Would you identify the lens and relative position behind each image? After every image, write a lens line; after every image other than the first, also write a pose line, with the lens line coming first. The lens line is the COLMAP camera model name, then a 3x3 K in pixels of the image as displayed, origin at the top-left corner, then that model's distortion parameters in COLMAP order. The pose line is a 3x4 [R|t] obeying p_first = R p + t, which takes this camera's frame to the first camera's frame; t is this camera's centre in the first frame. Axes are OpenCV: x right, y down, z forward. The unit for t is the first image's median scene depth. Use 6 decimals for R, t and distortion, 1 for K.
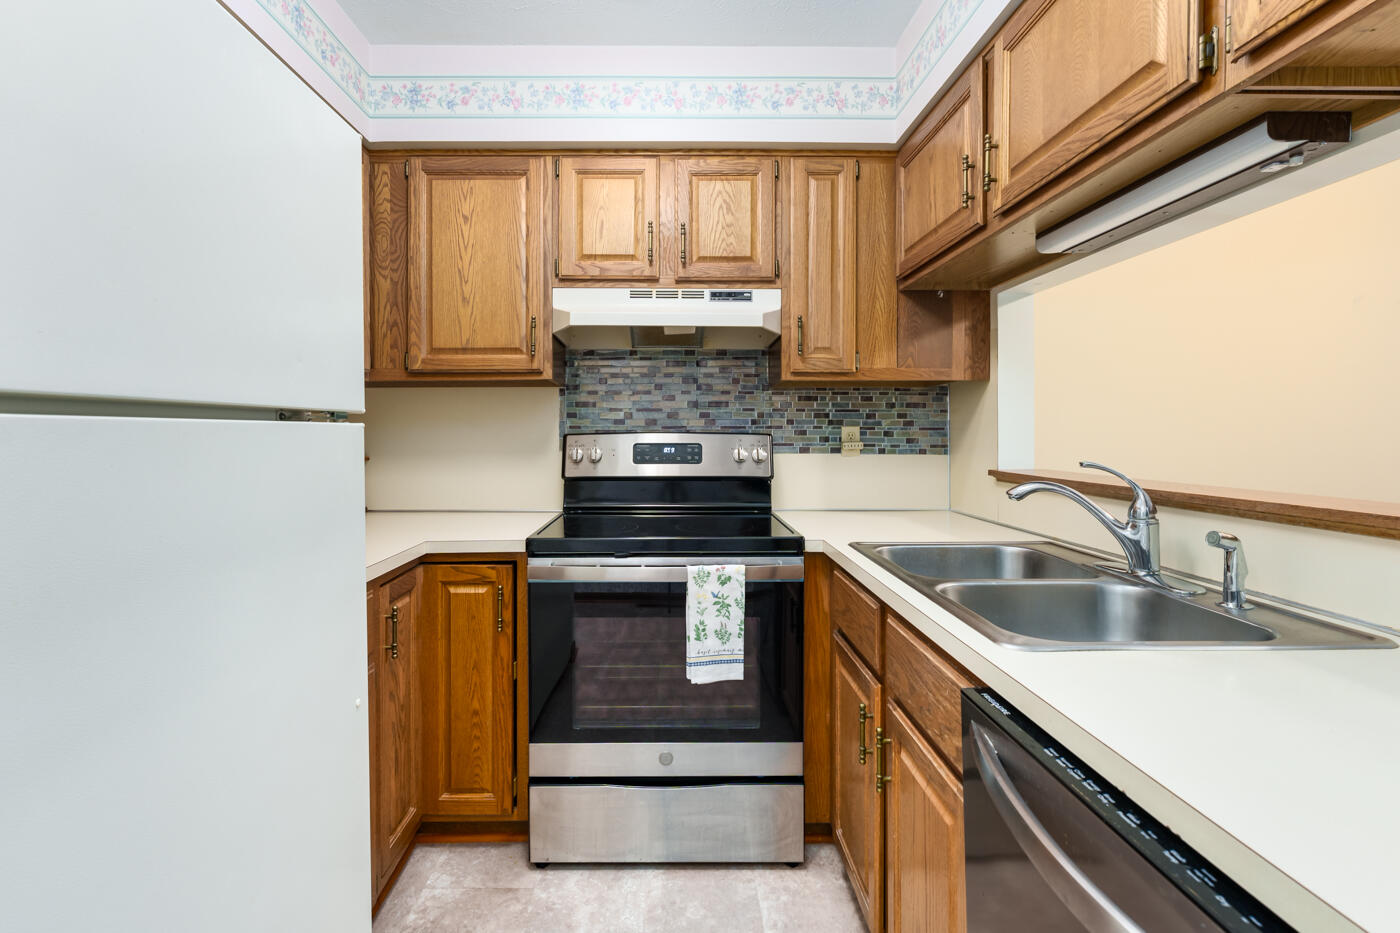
lens RADIAL K [[624.3, 0, 675.6], [0, 624.3, 435.5], [0, 0, 1]] dist [-0.000007, -0.000896]
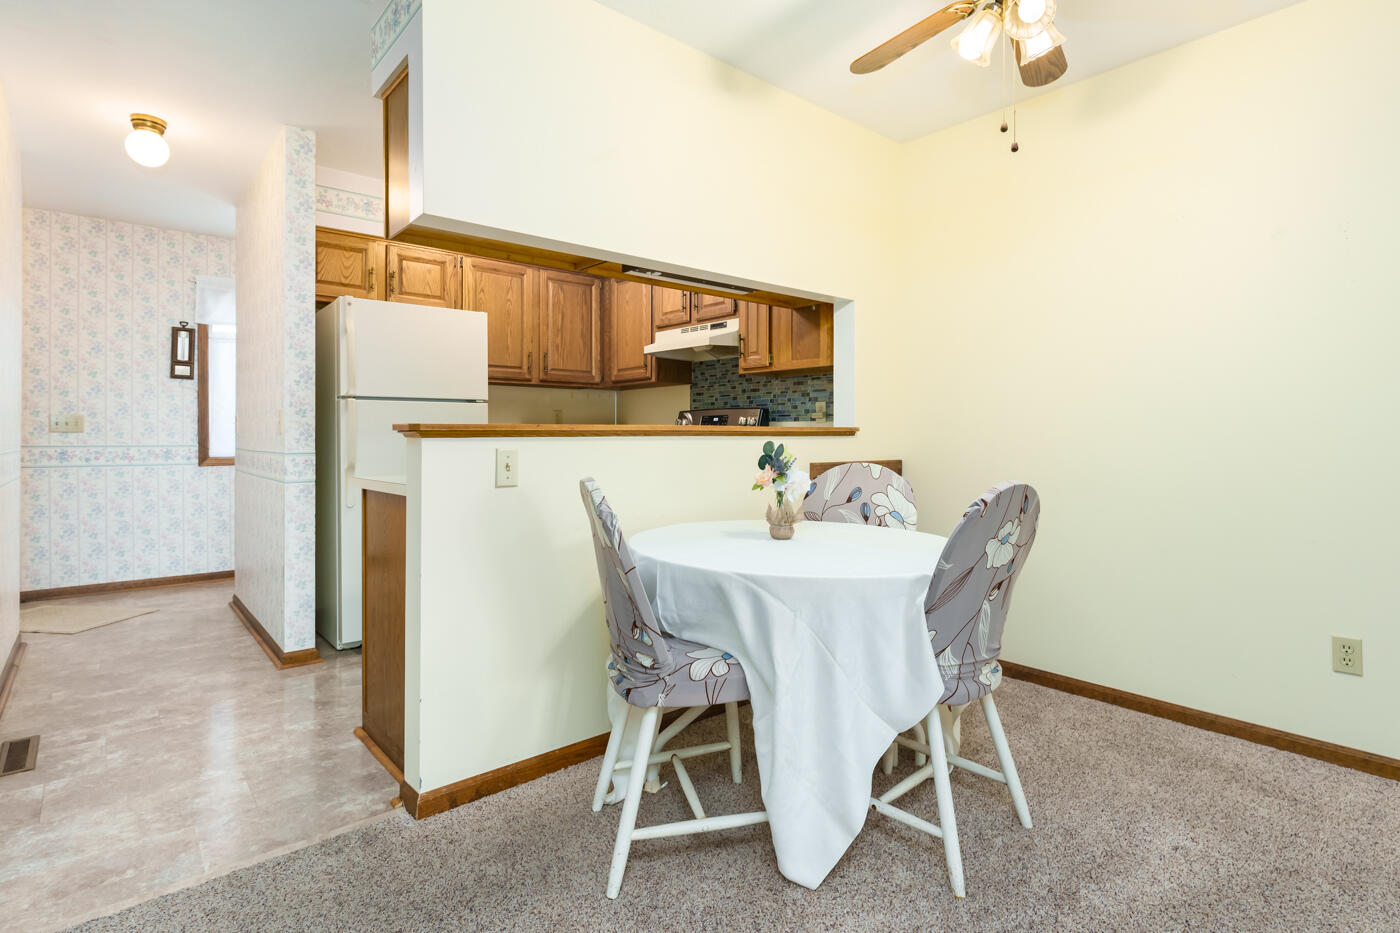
lens RADIAL K [[680.0, 0, 702.3], [0, 680.0, 437.9], [0, 0, 1]] dist [0.000871, -0.000014]
pose [[0.660102, 0.004322, -0.751164, 1.484373], [-0.002930, 0.999991, 0.003179, 0.074716], [0.751170, 0.000103, 0.660108, -0.248669]]
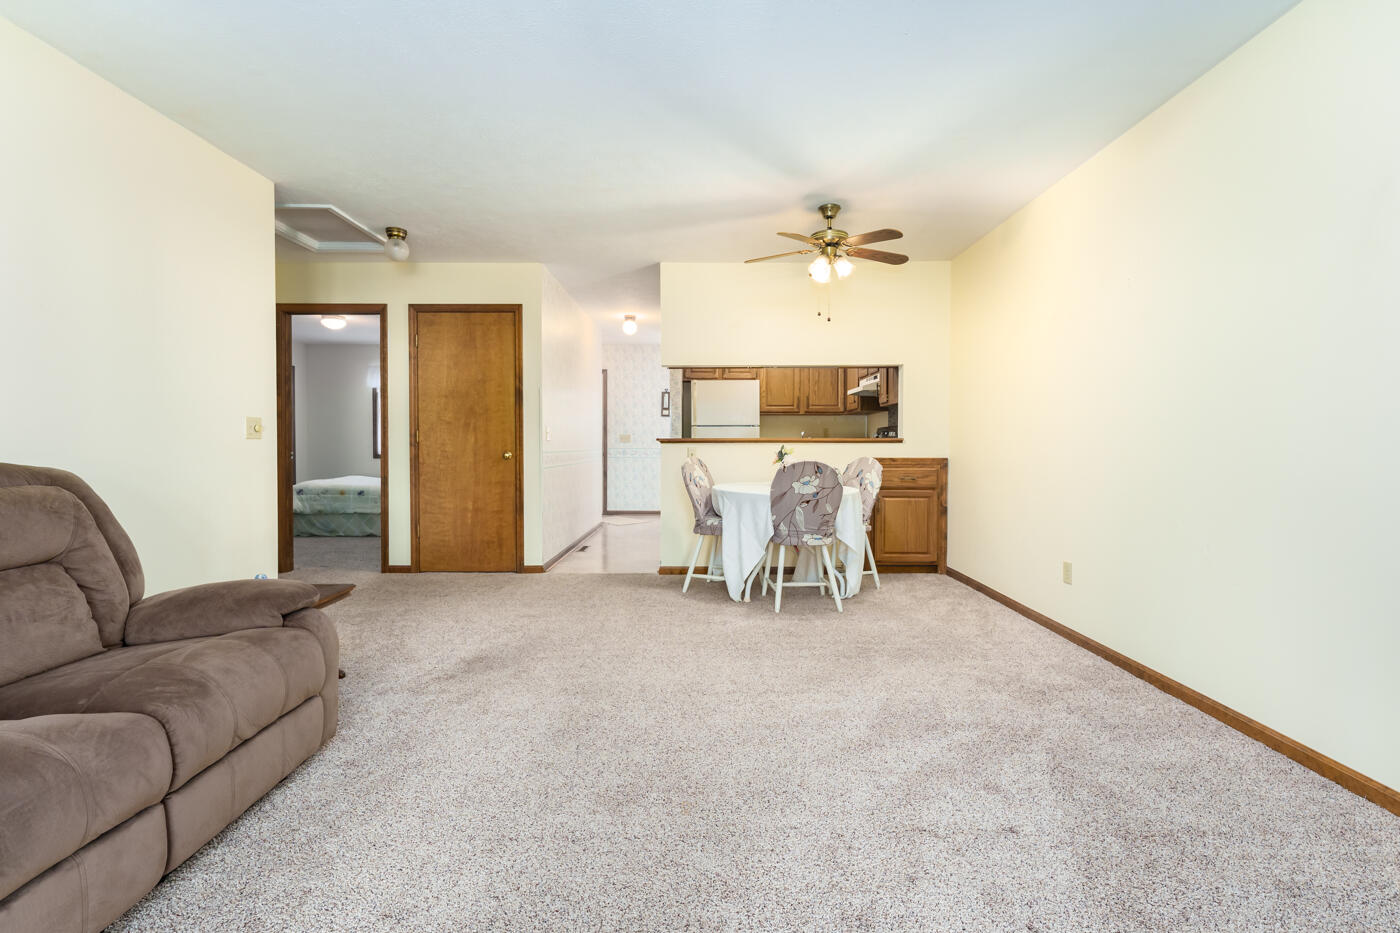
lens RADIAL K [[604.4, 0, 700.0], [0, 604.4, 466.5], [0, 0, 1]] dist [0.000813, 0.000035]
pose [[-0.009310, 0.036683, -0.999284, 2.943663], [-0.004638, 0.999315, 0.036727, 0.082755], [0.999946, 0.004976, -0.009133, 0.261080]]
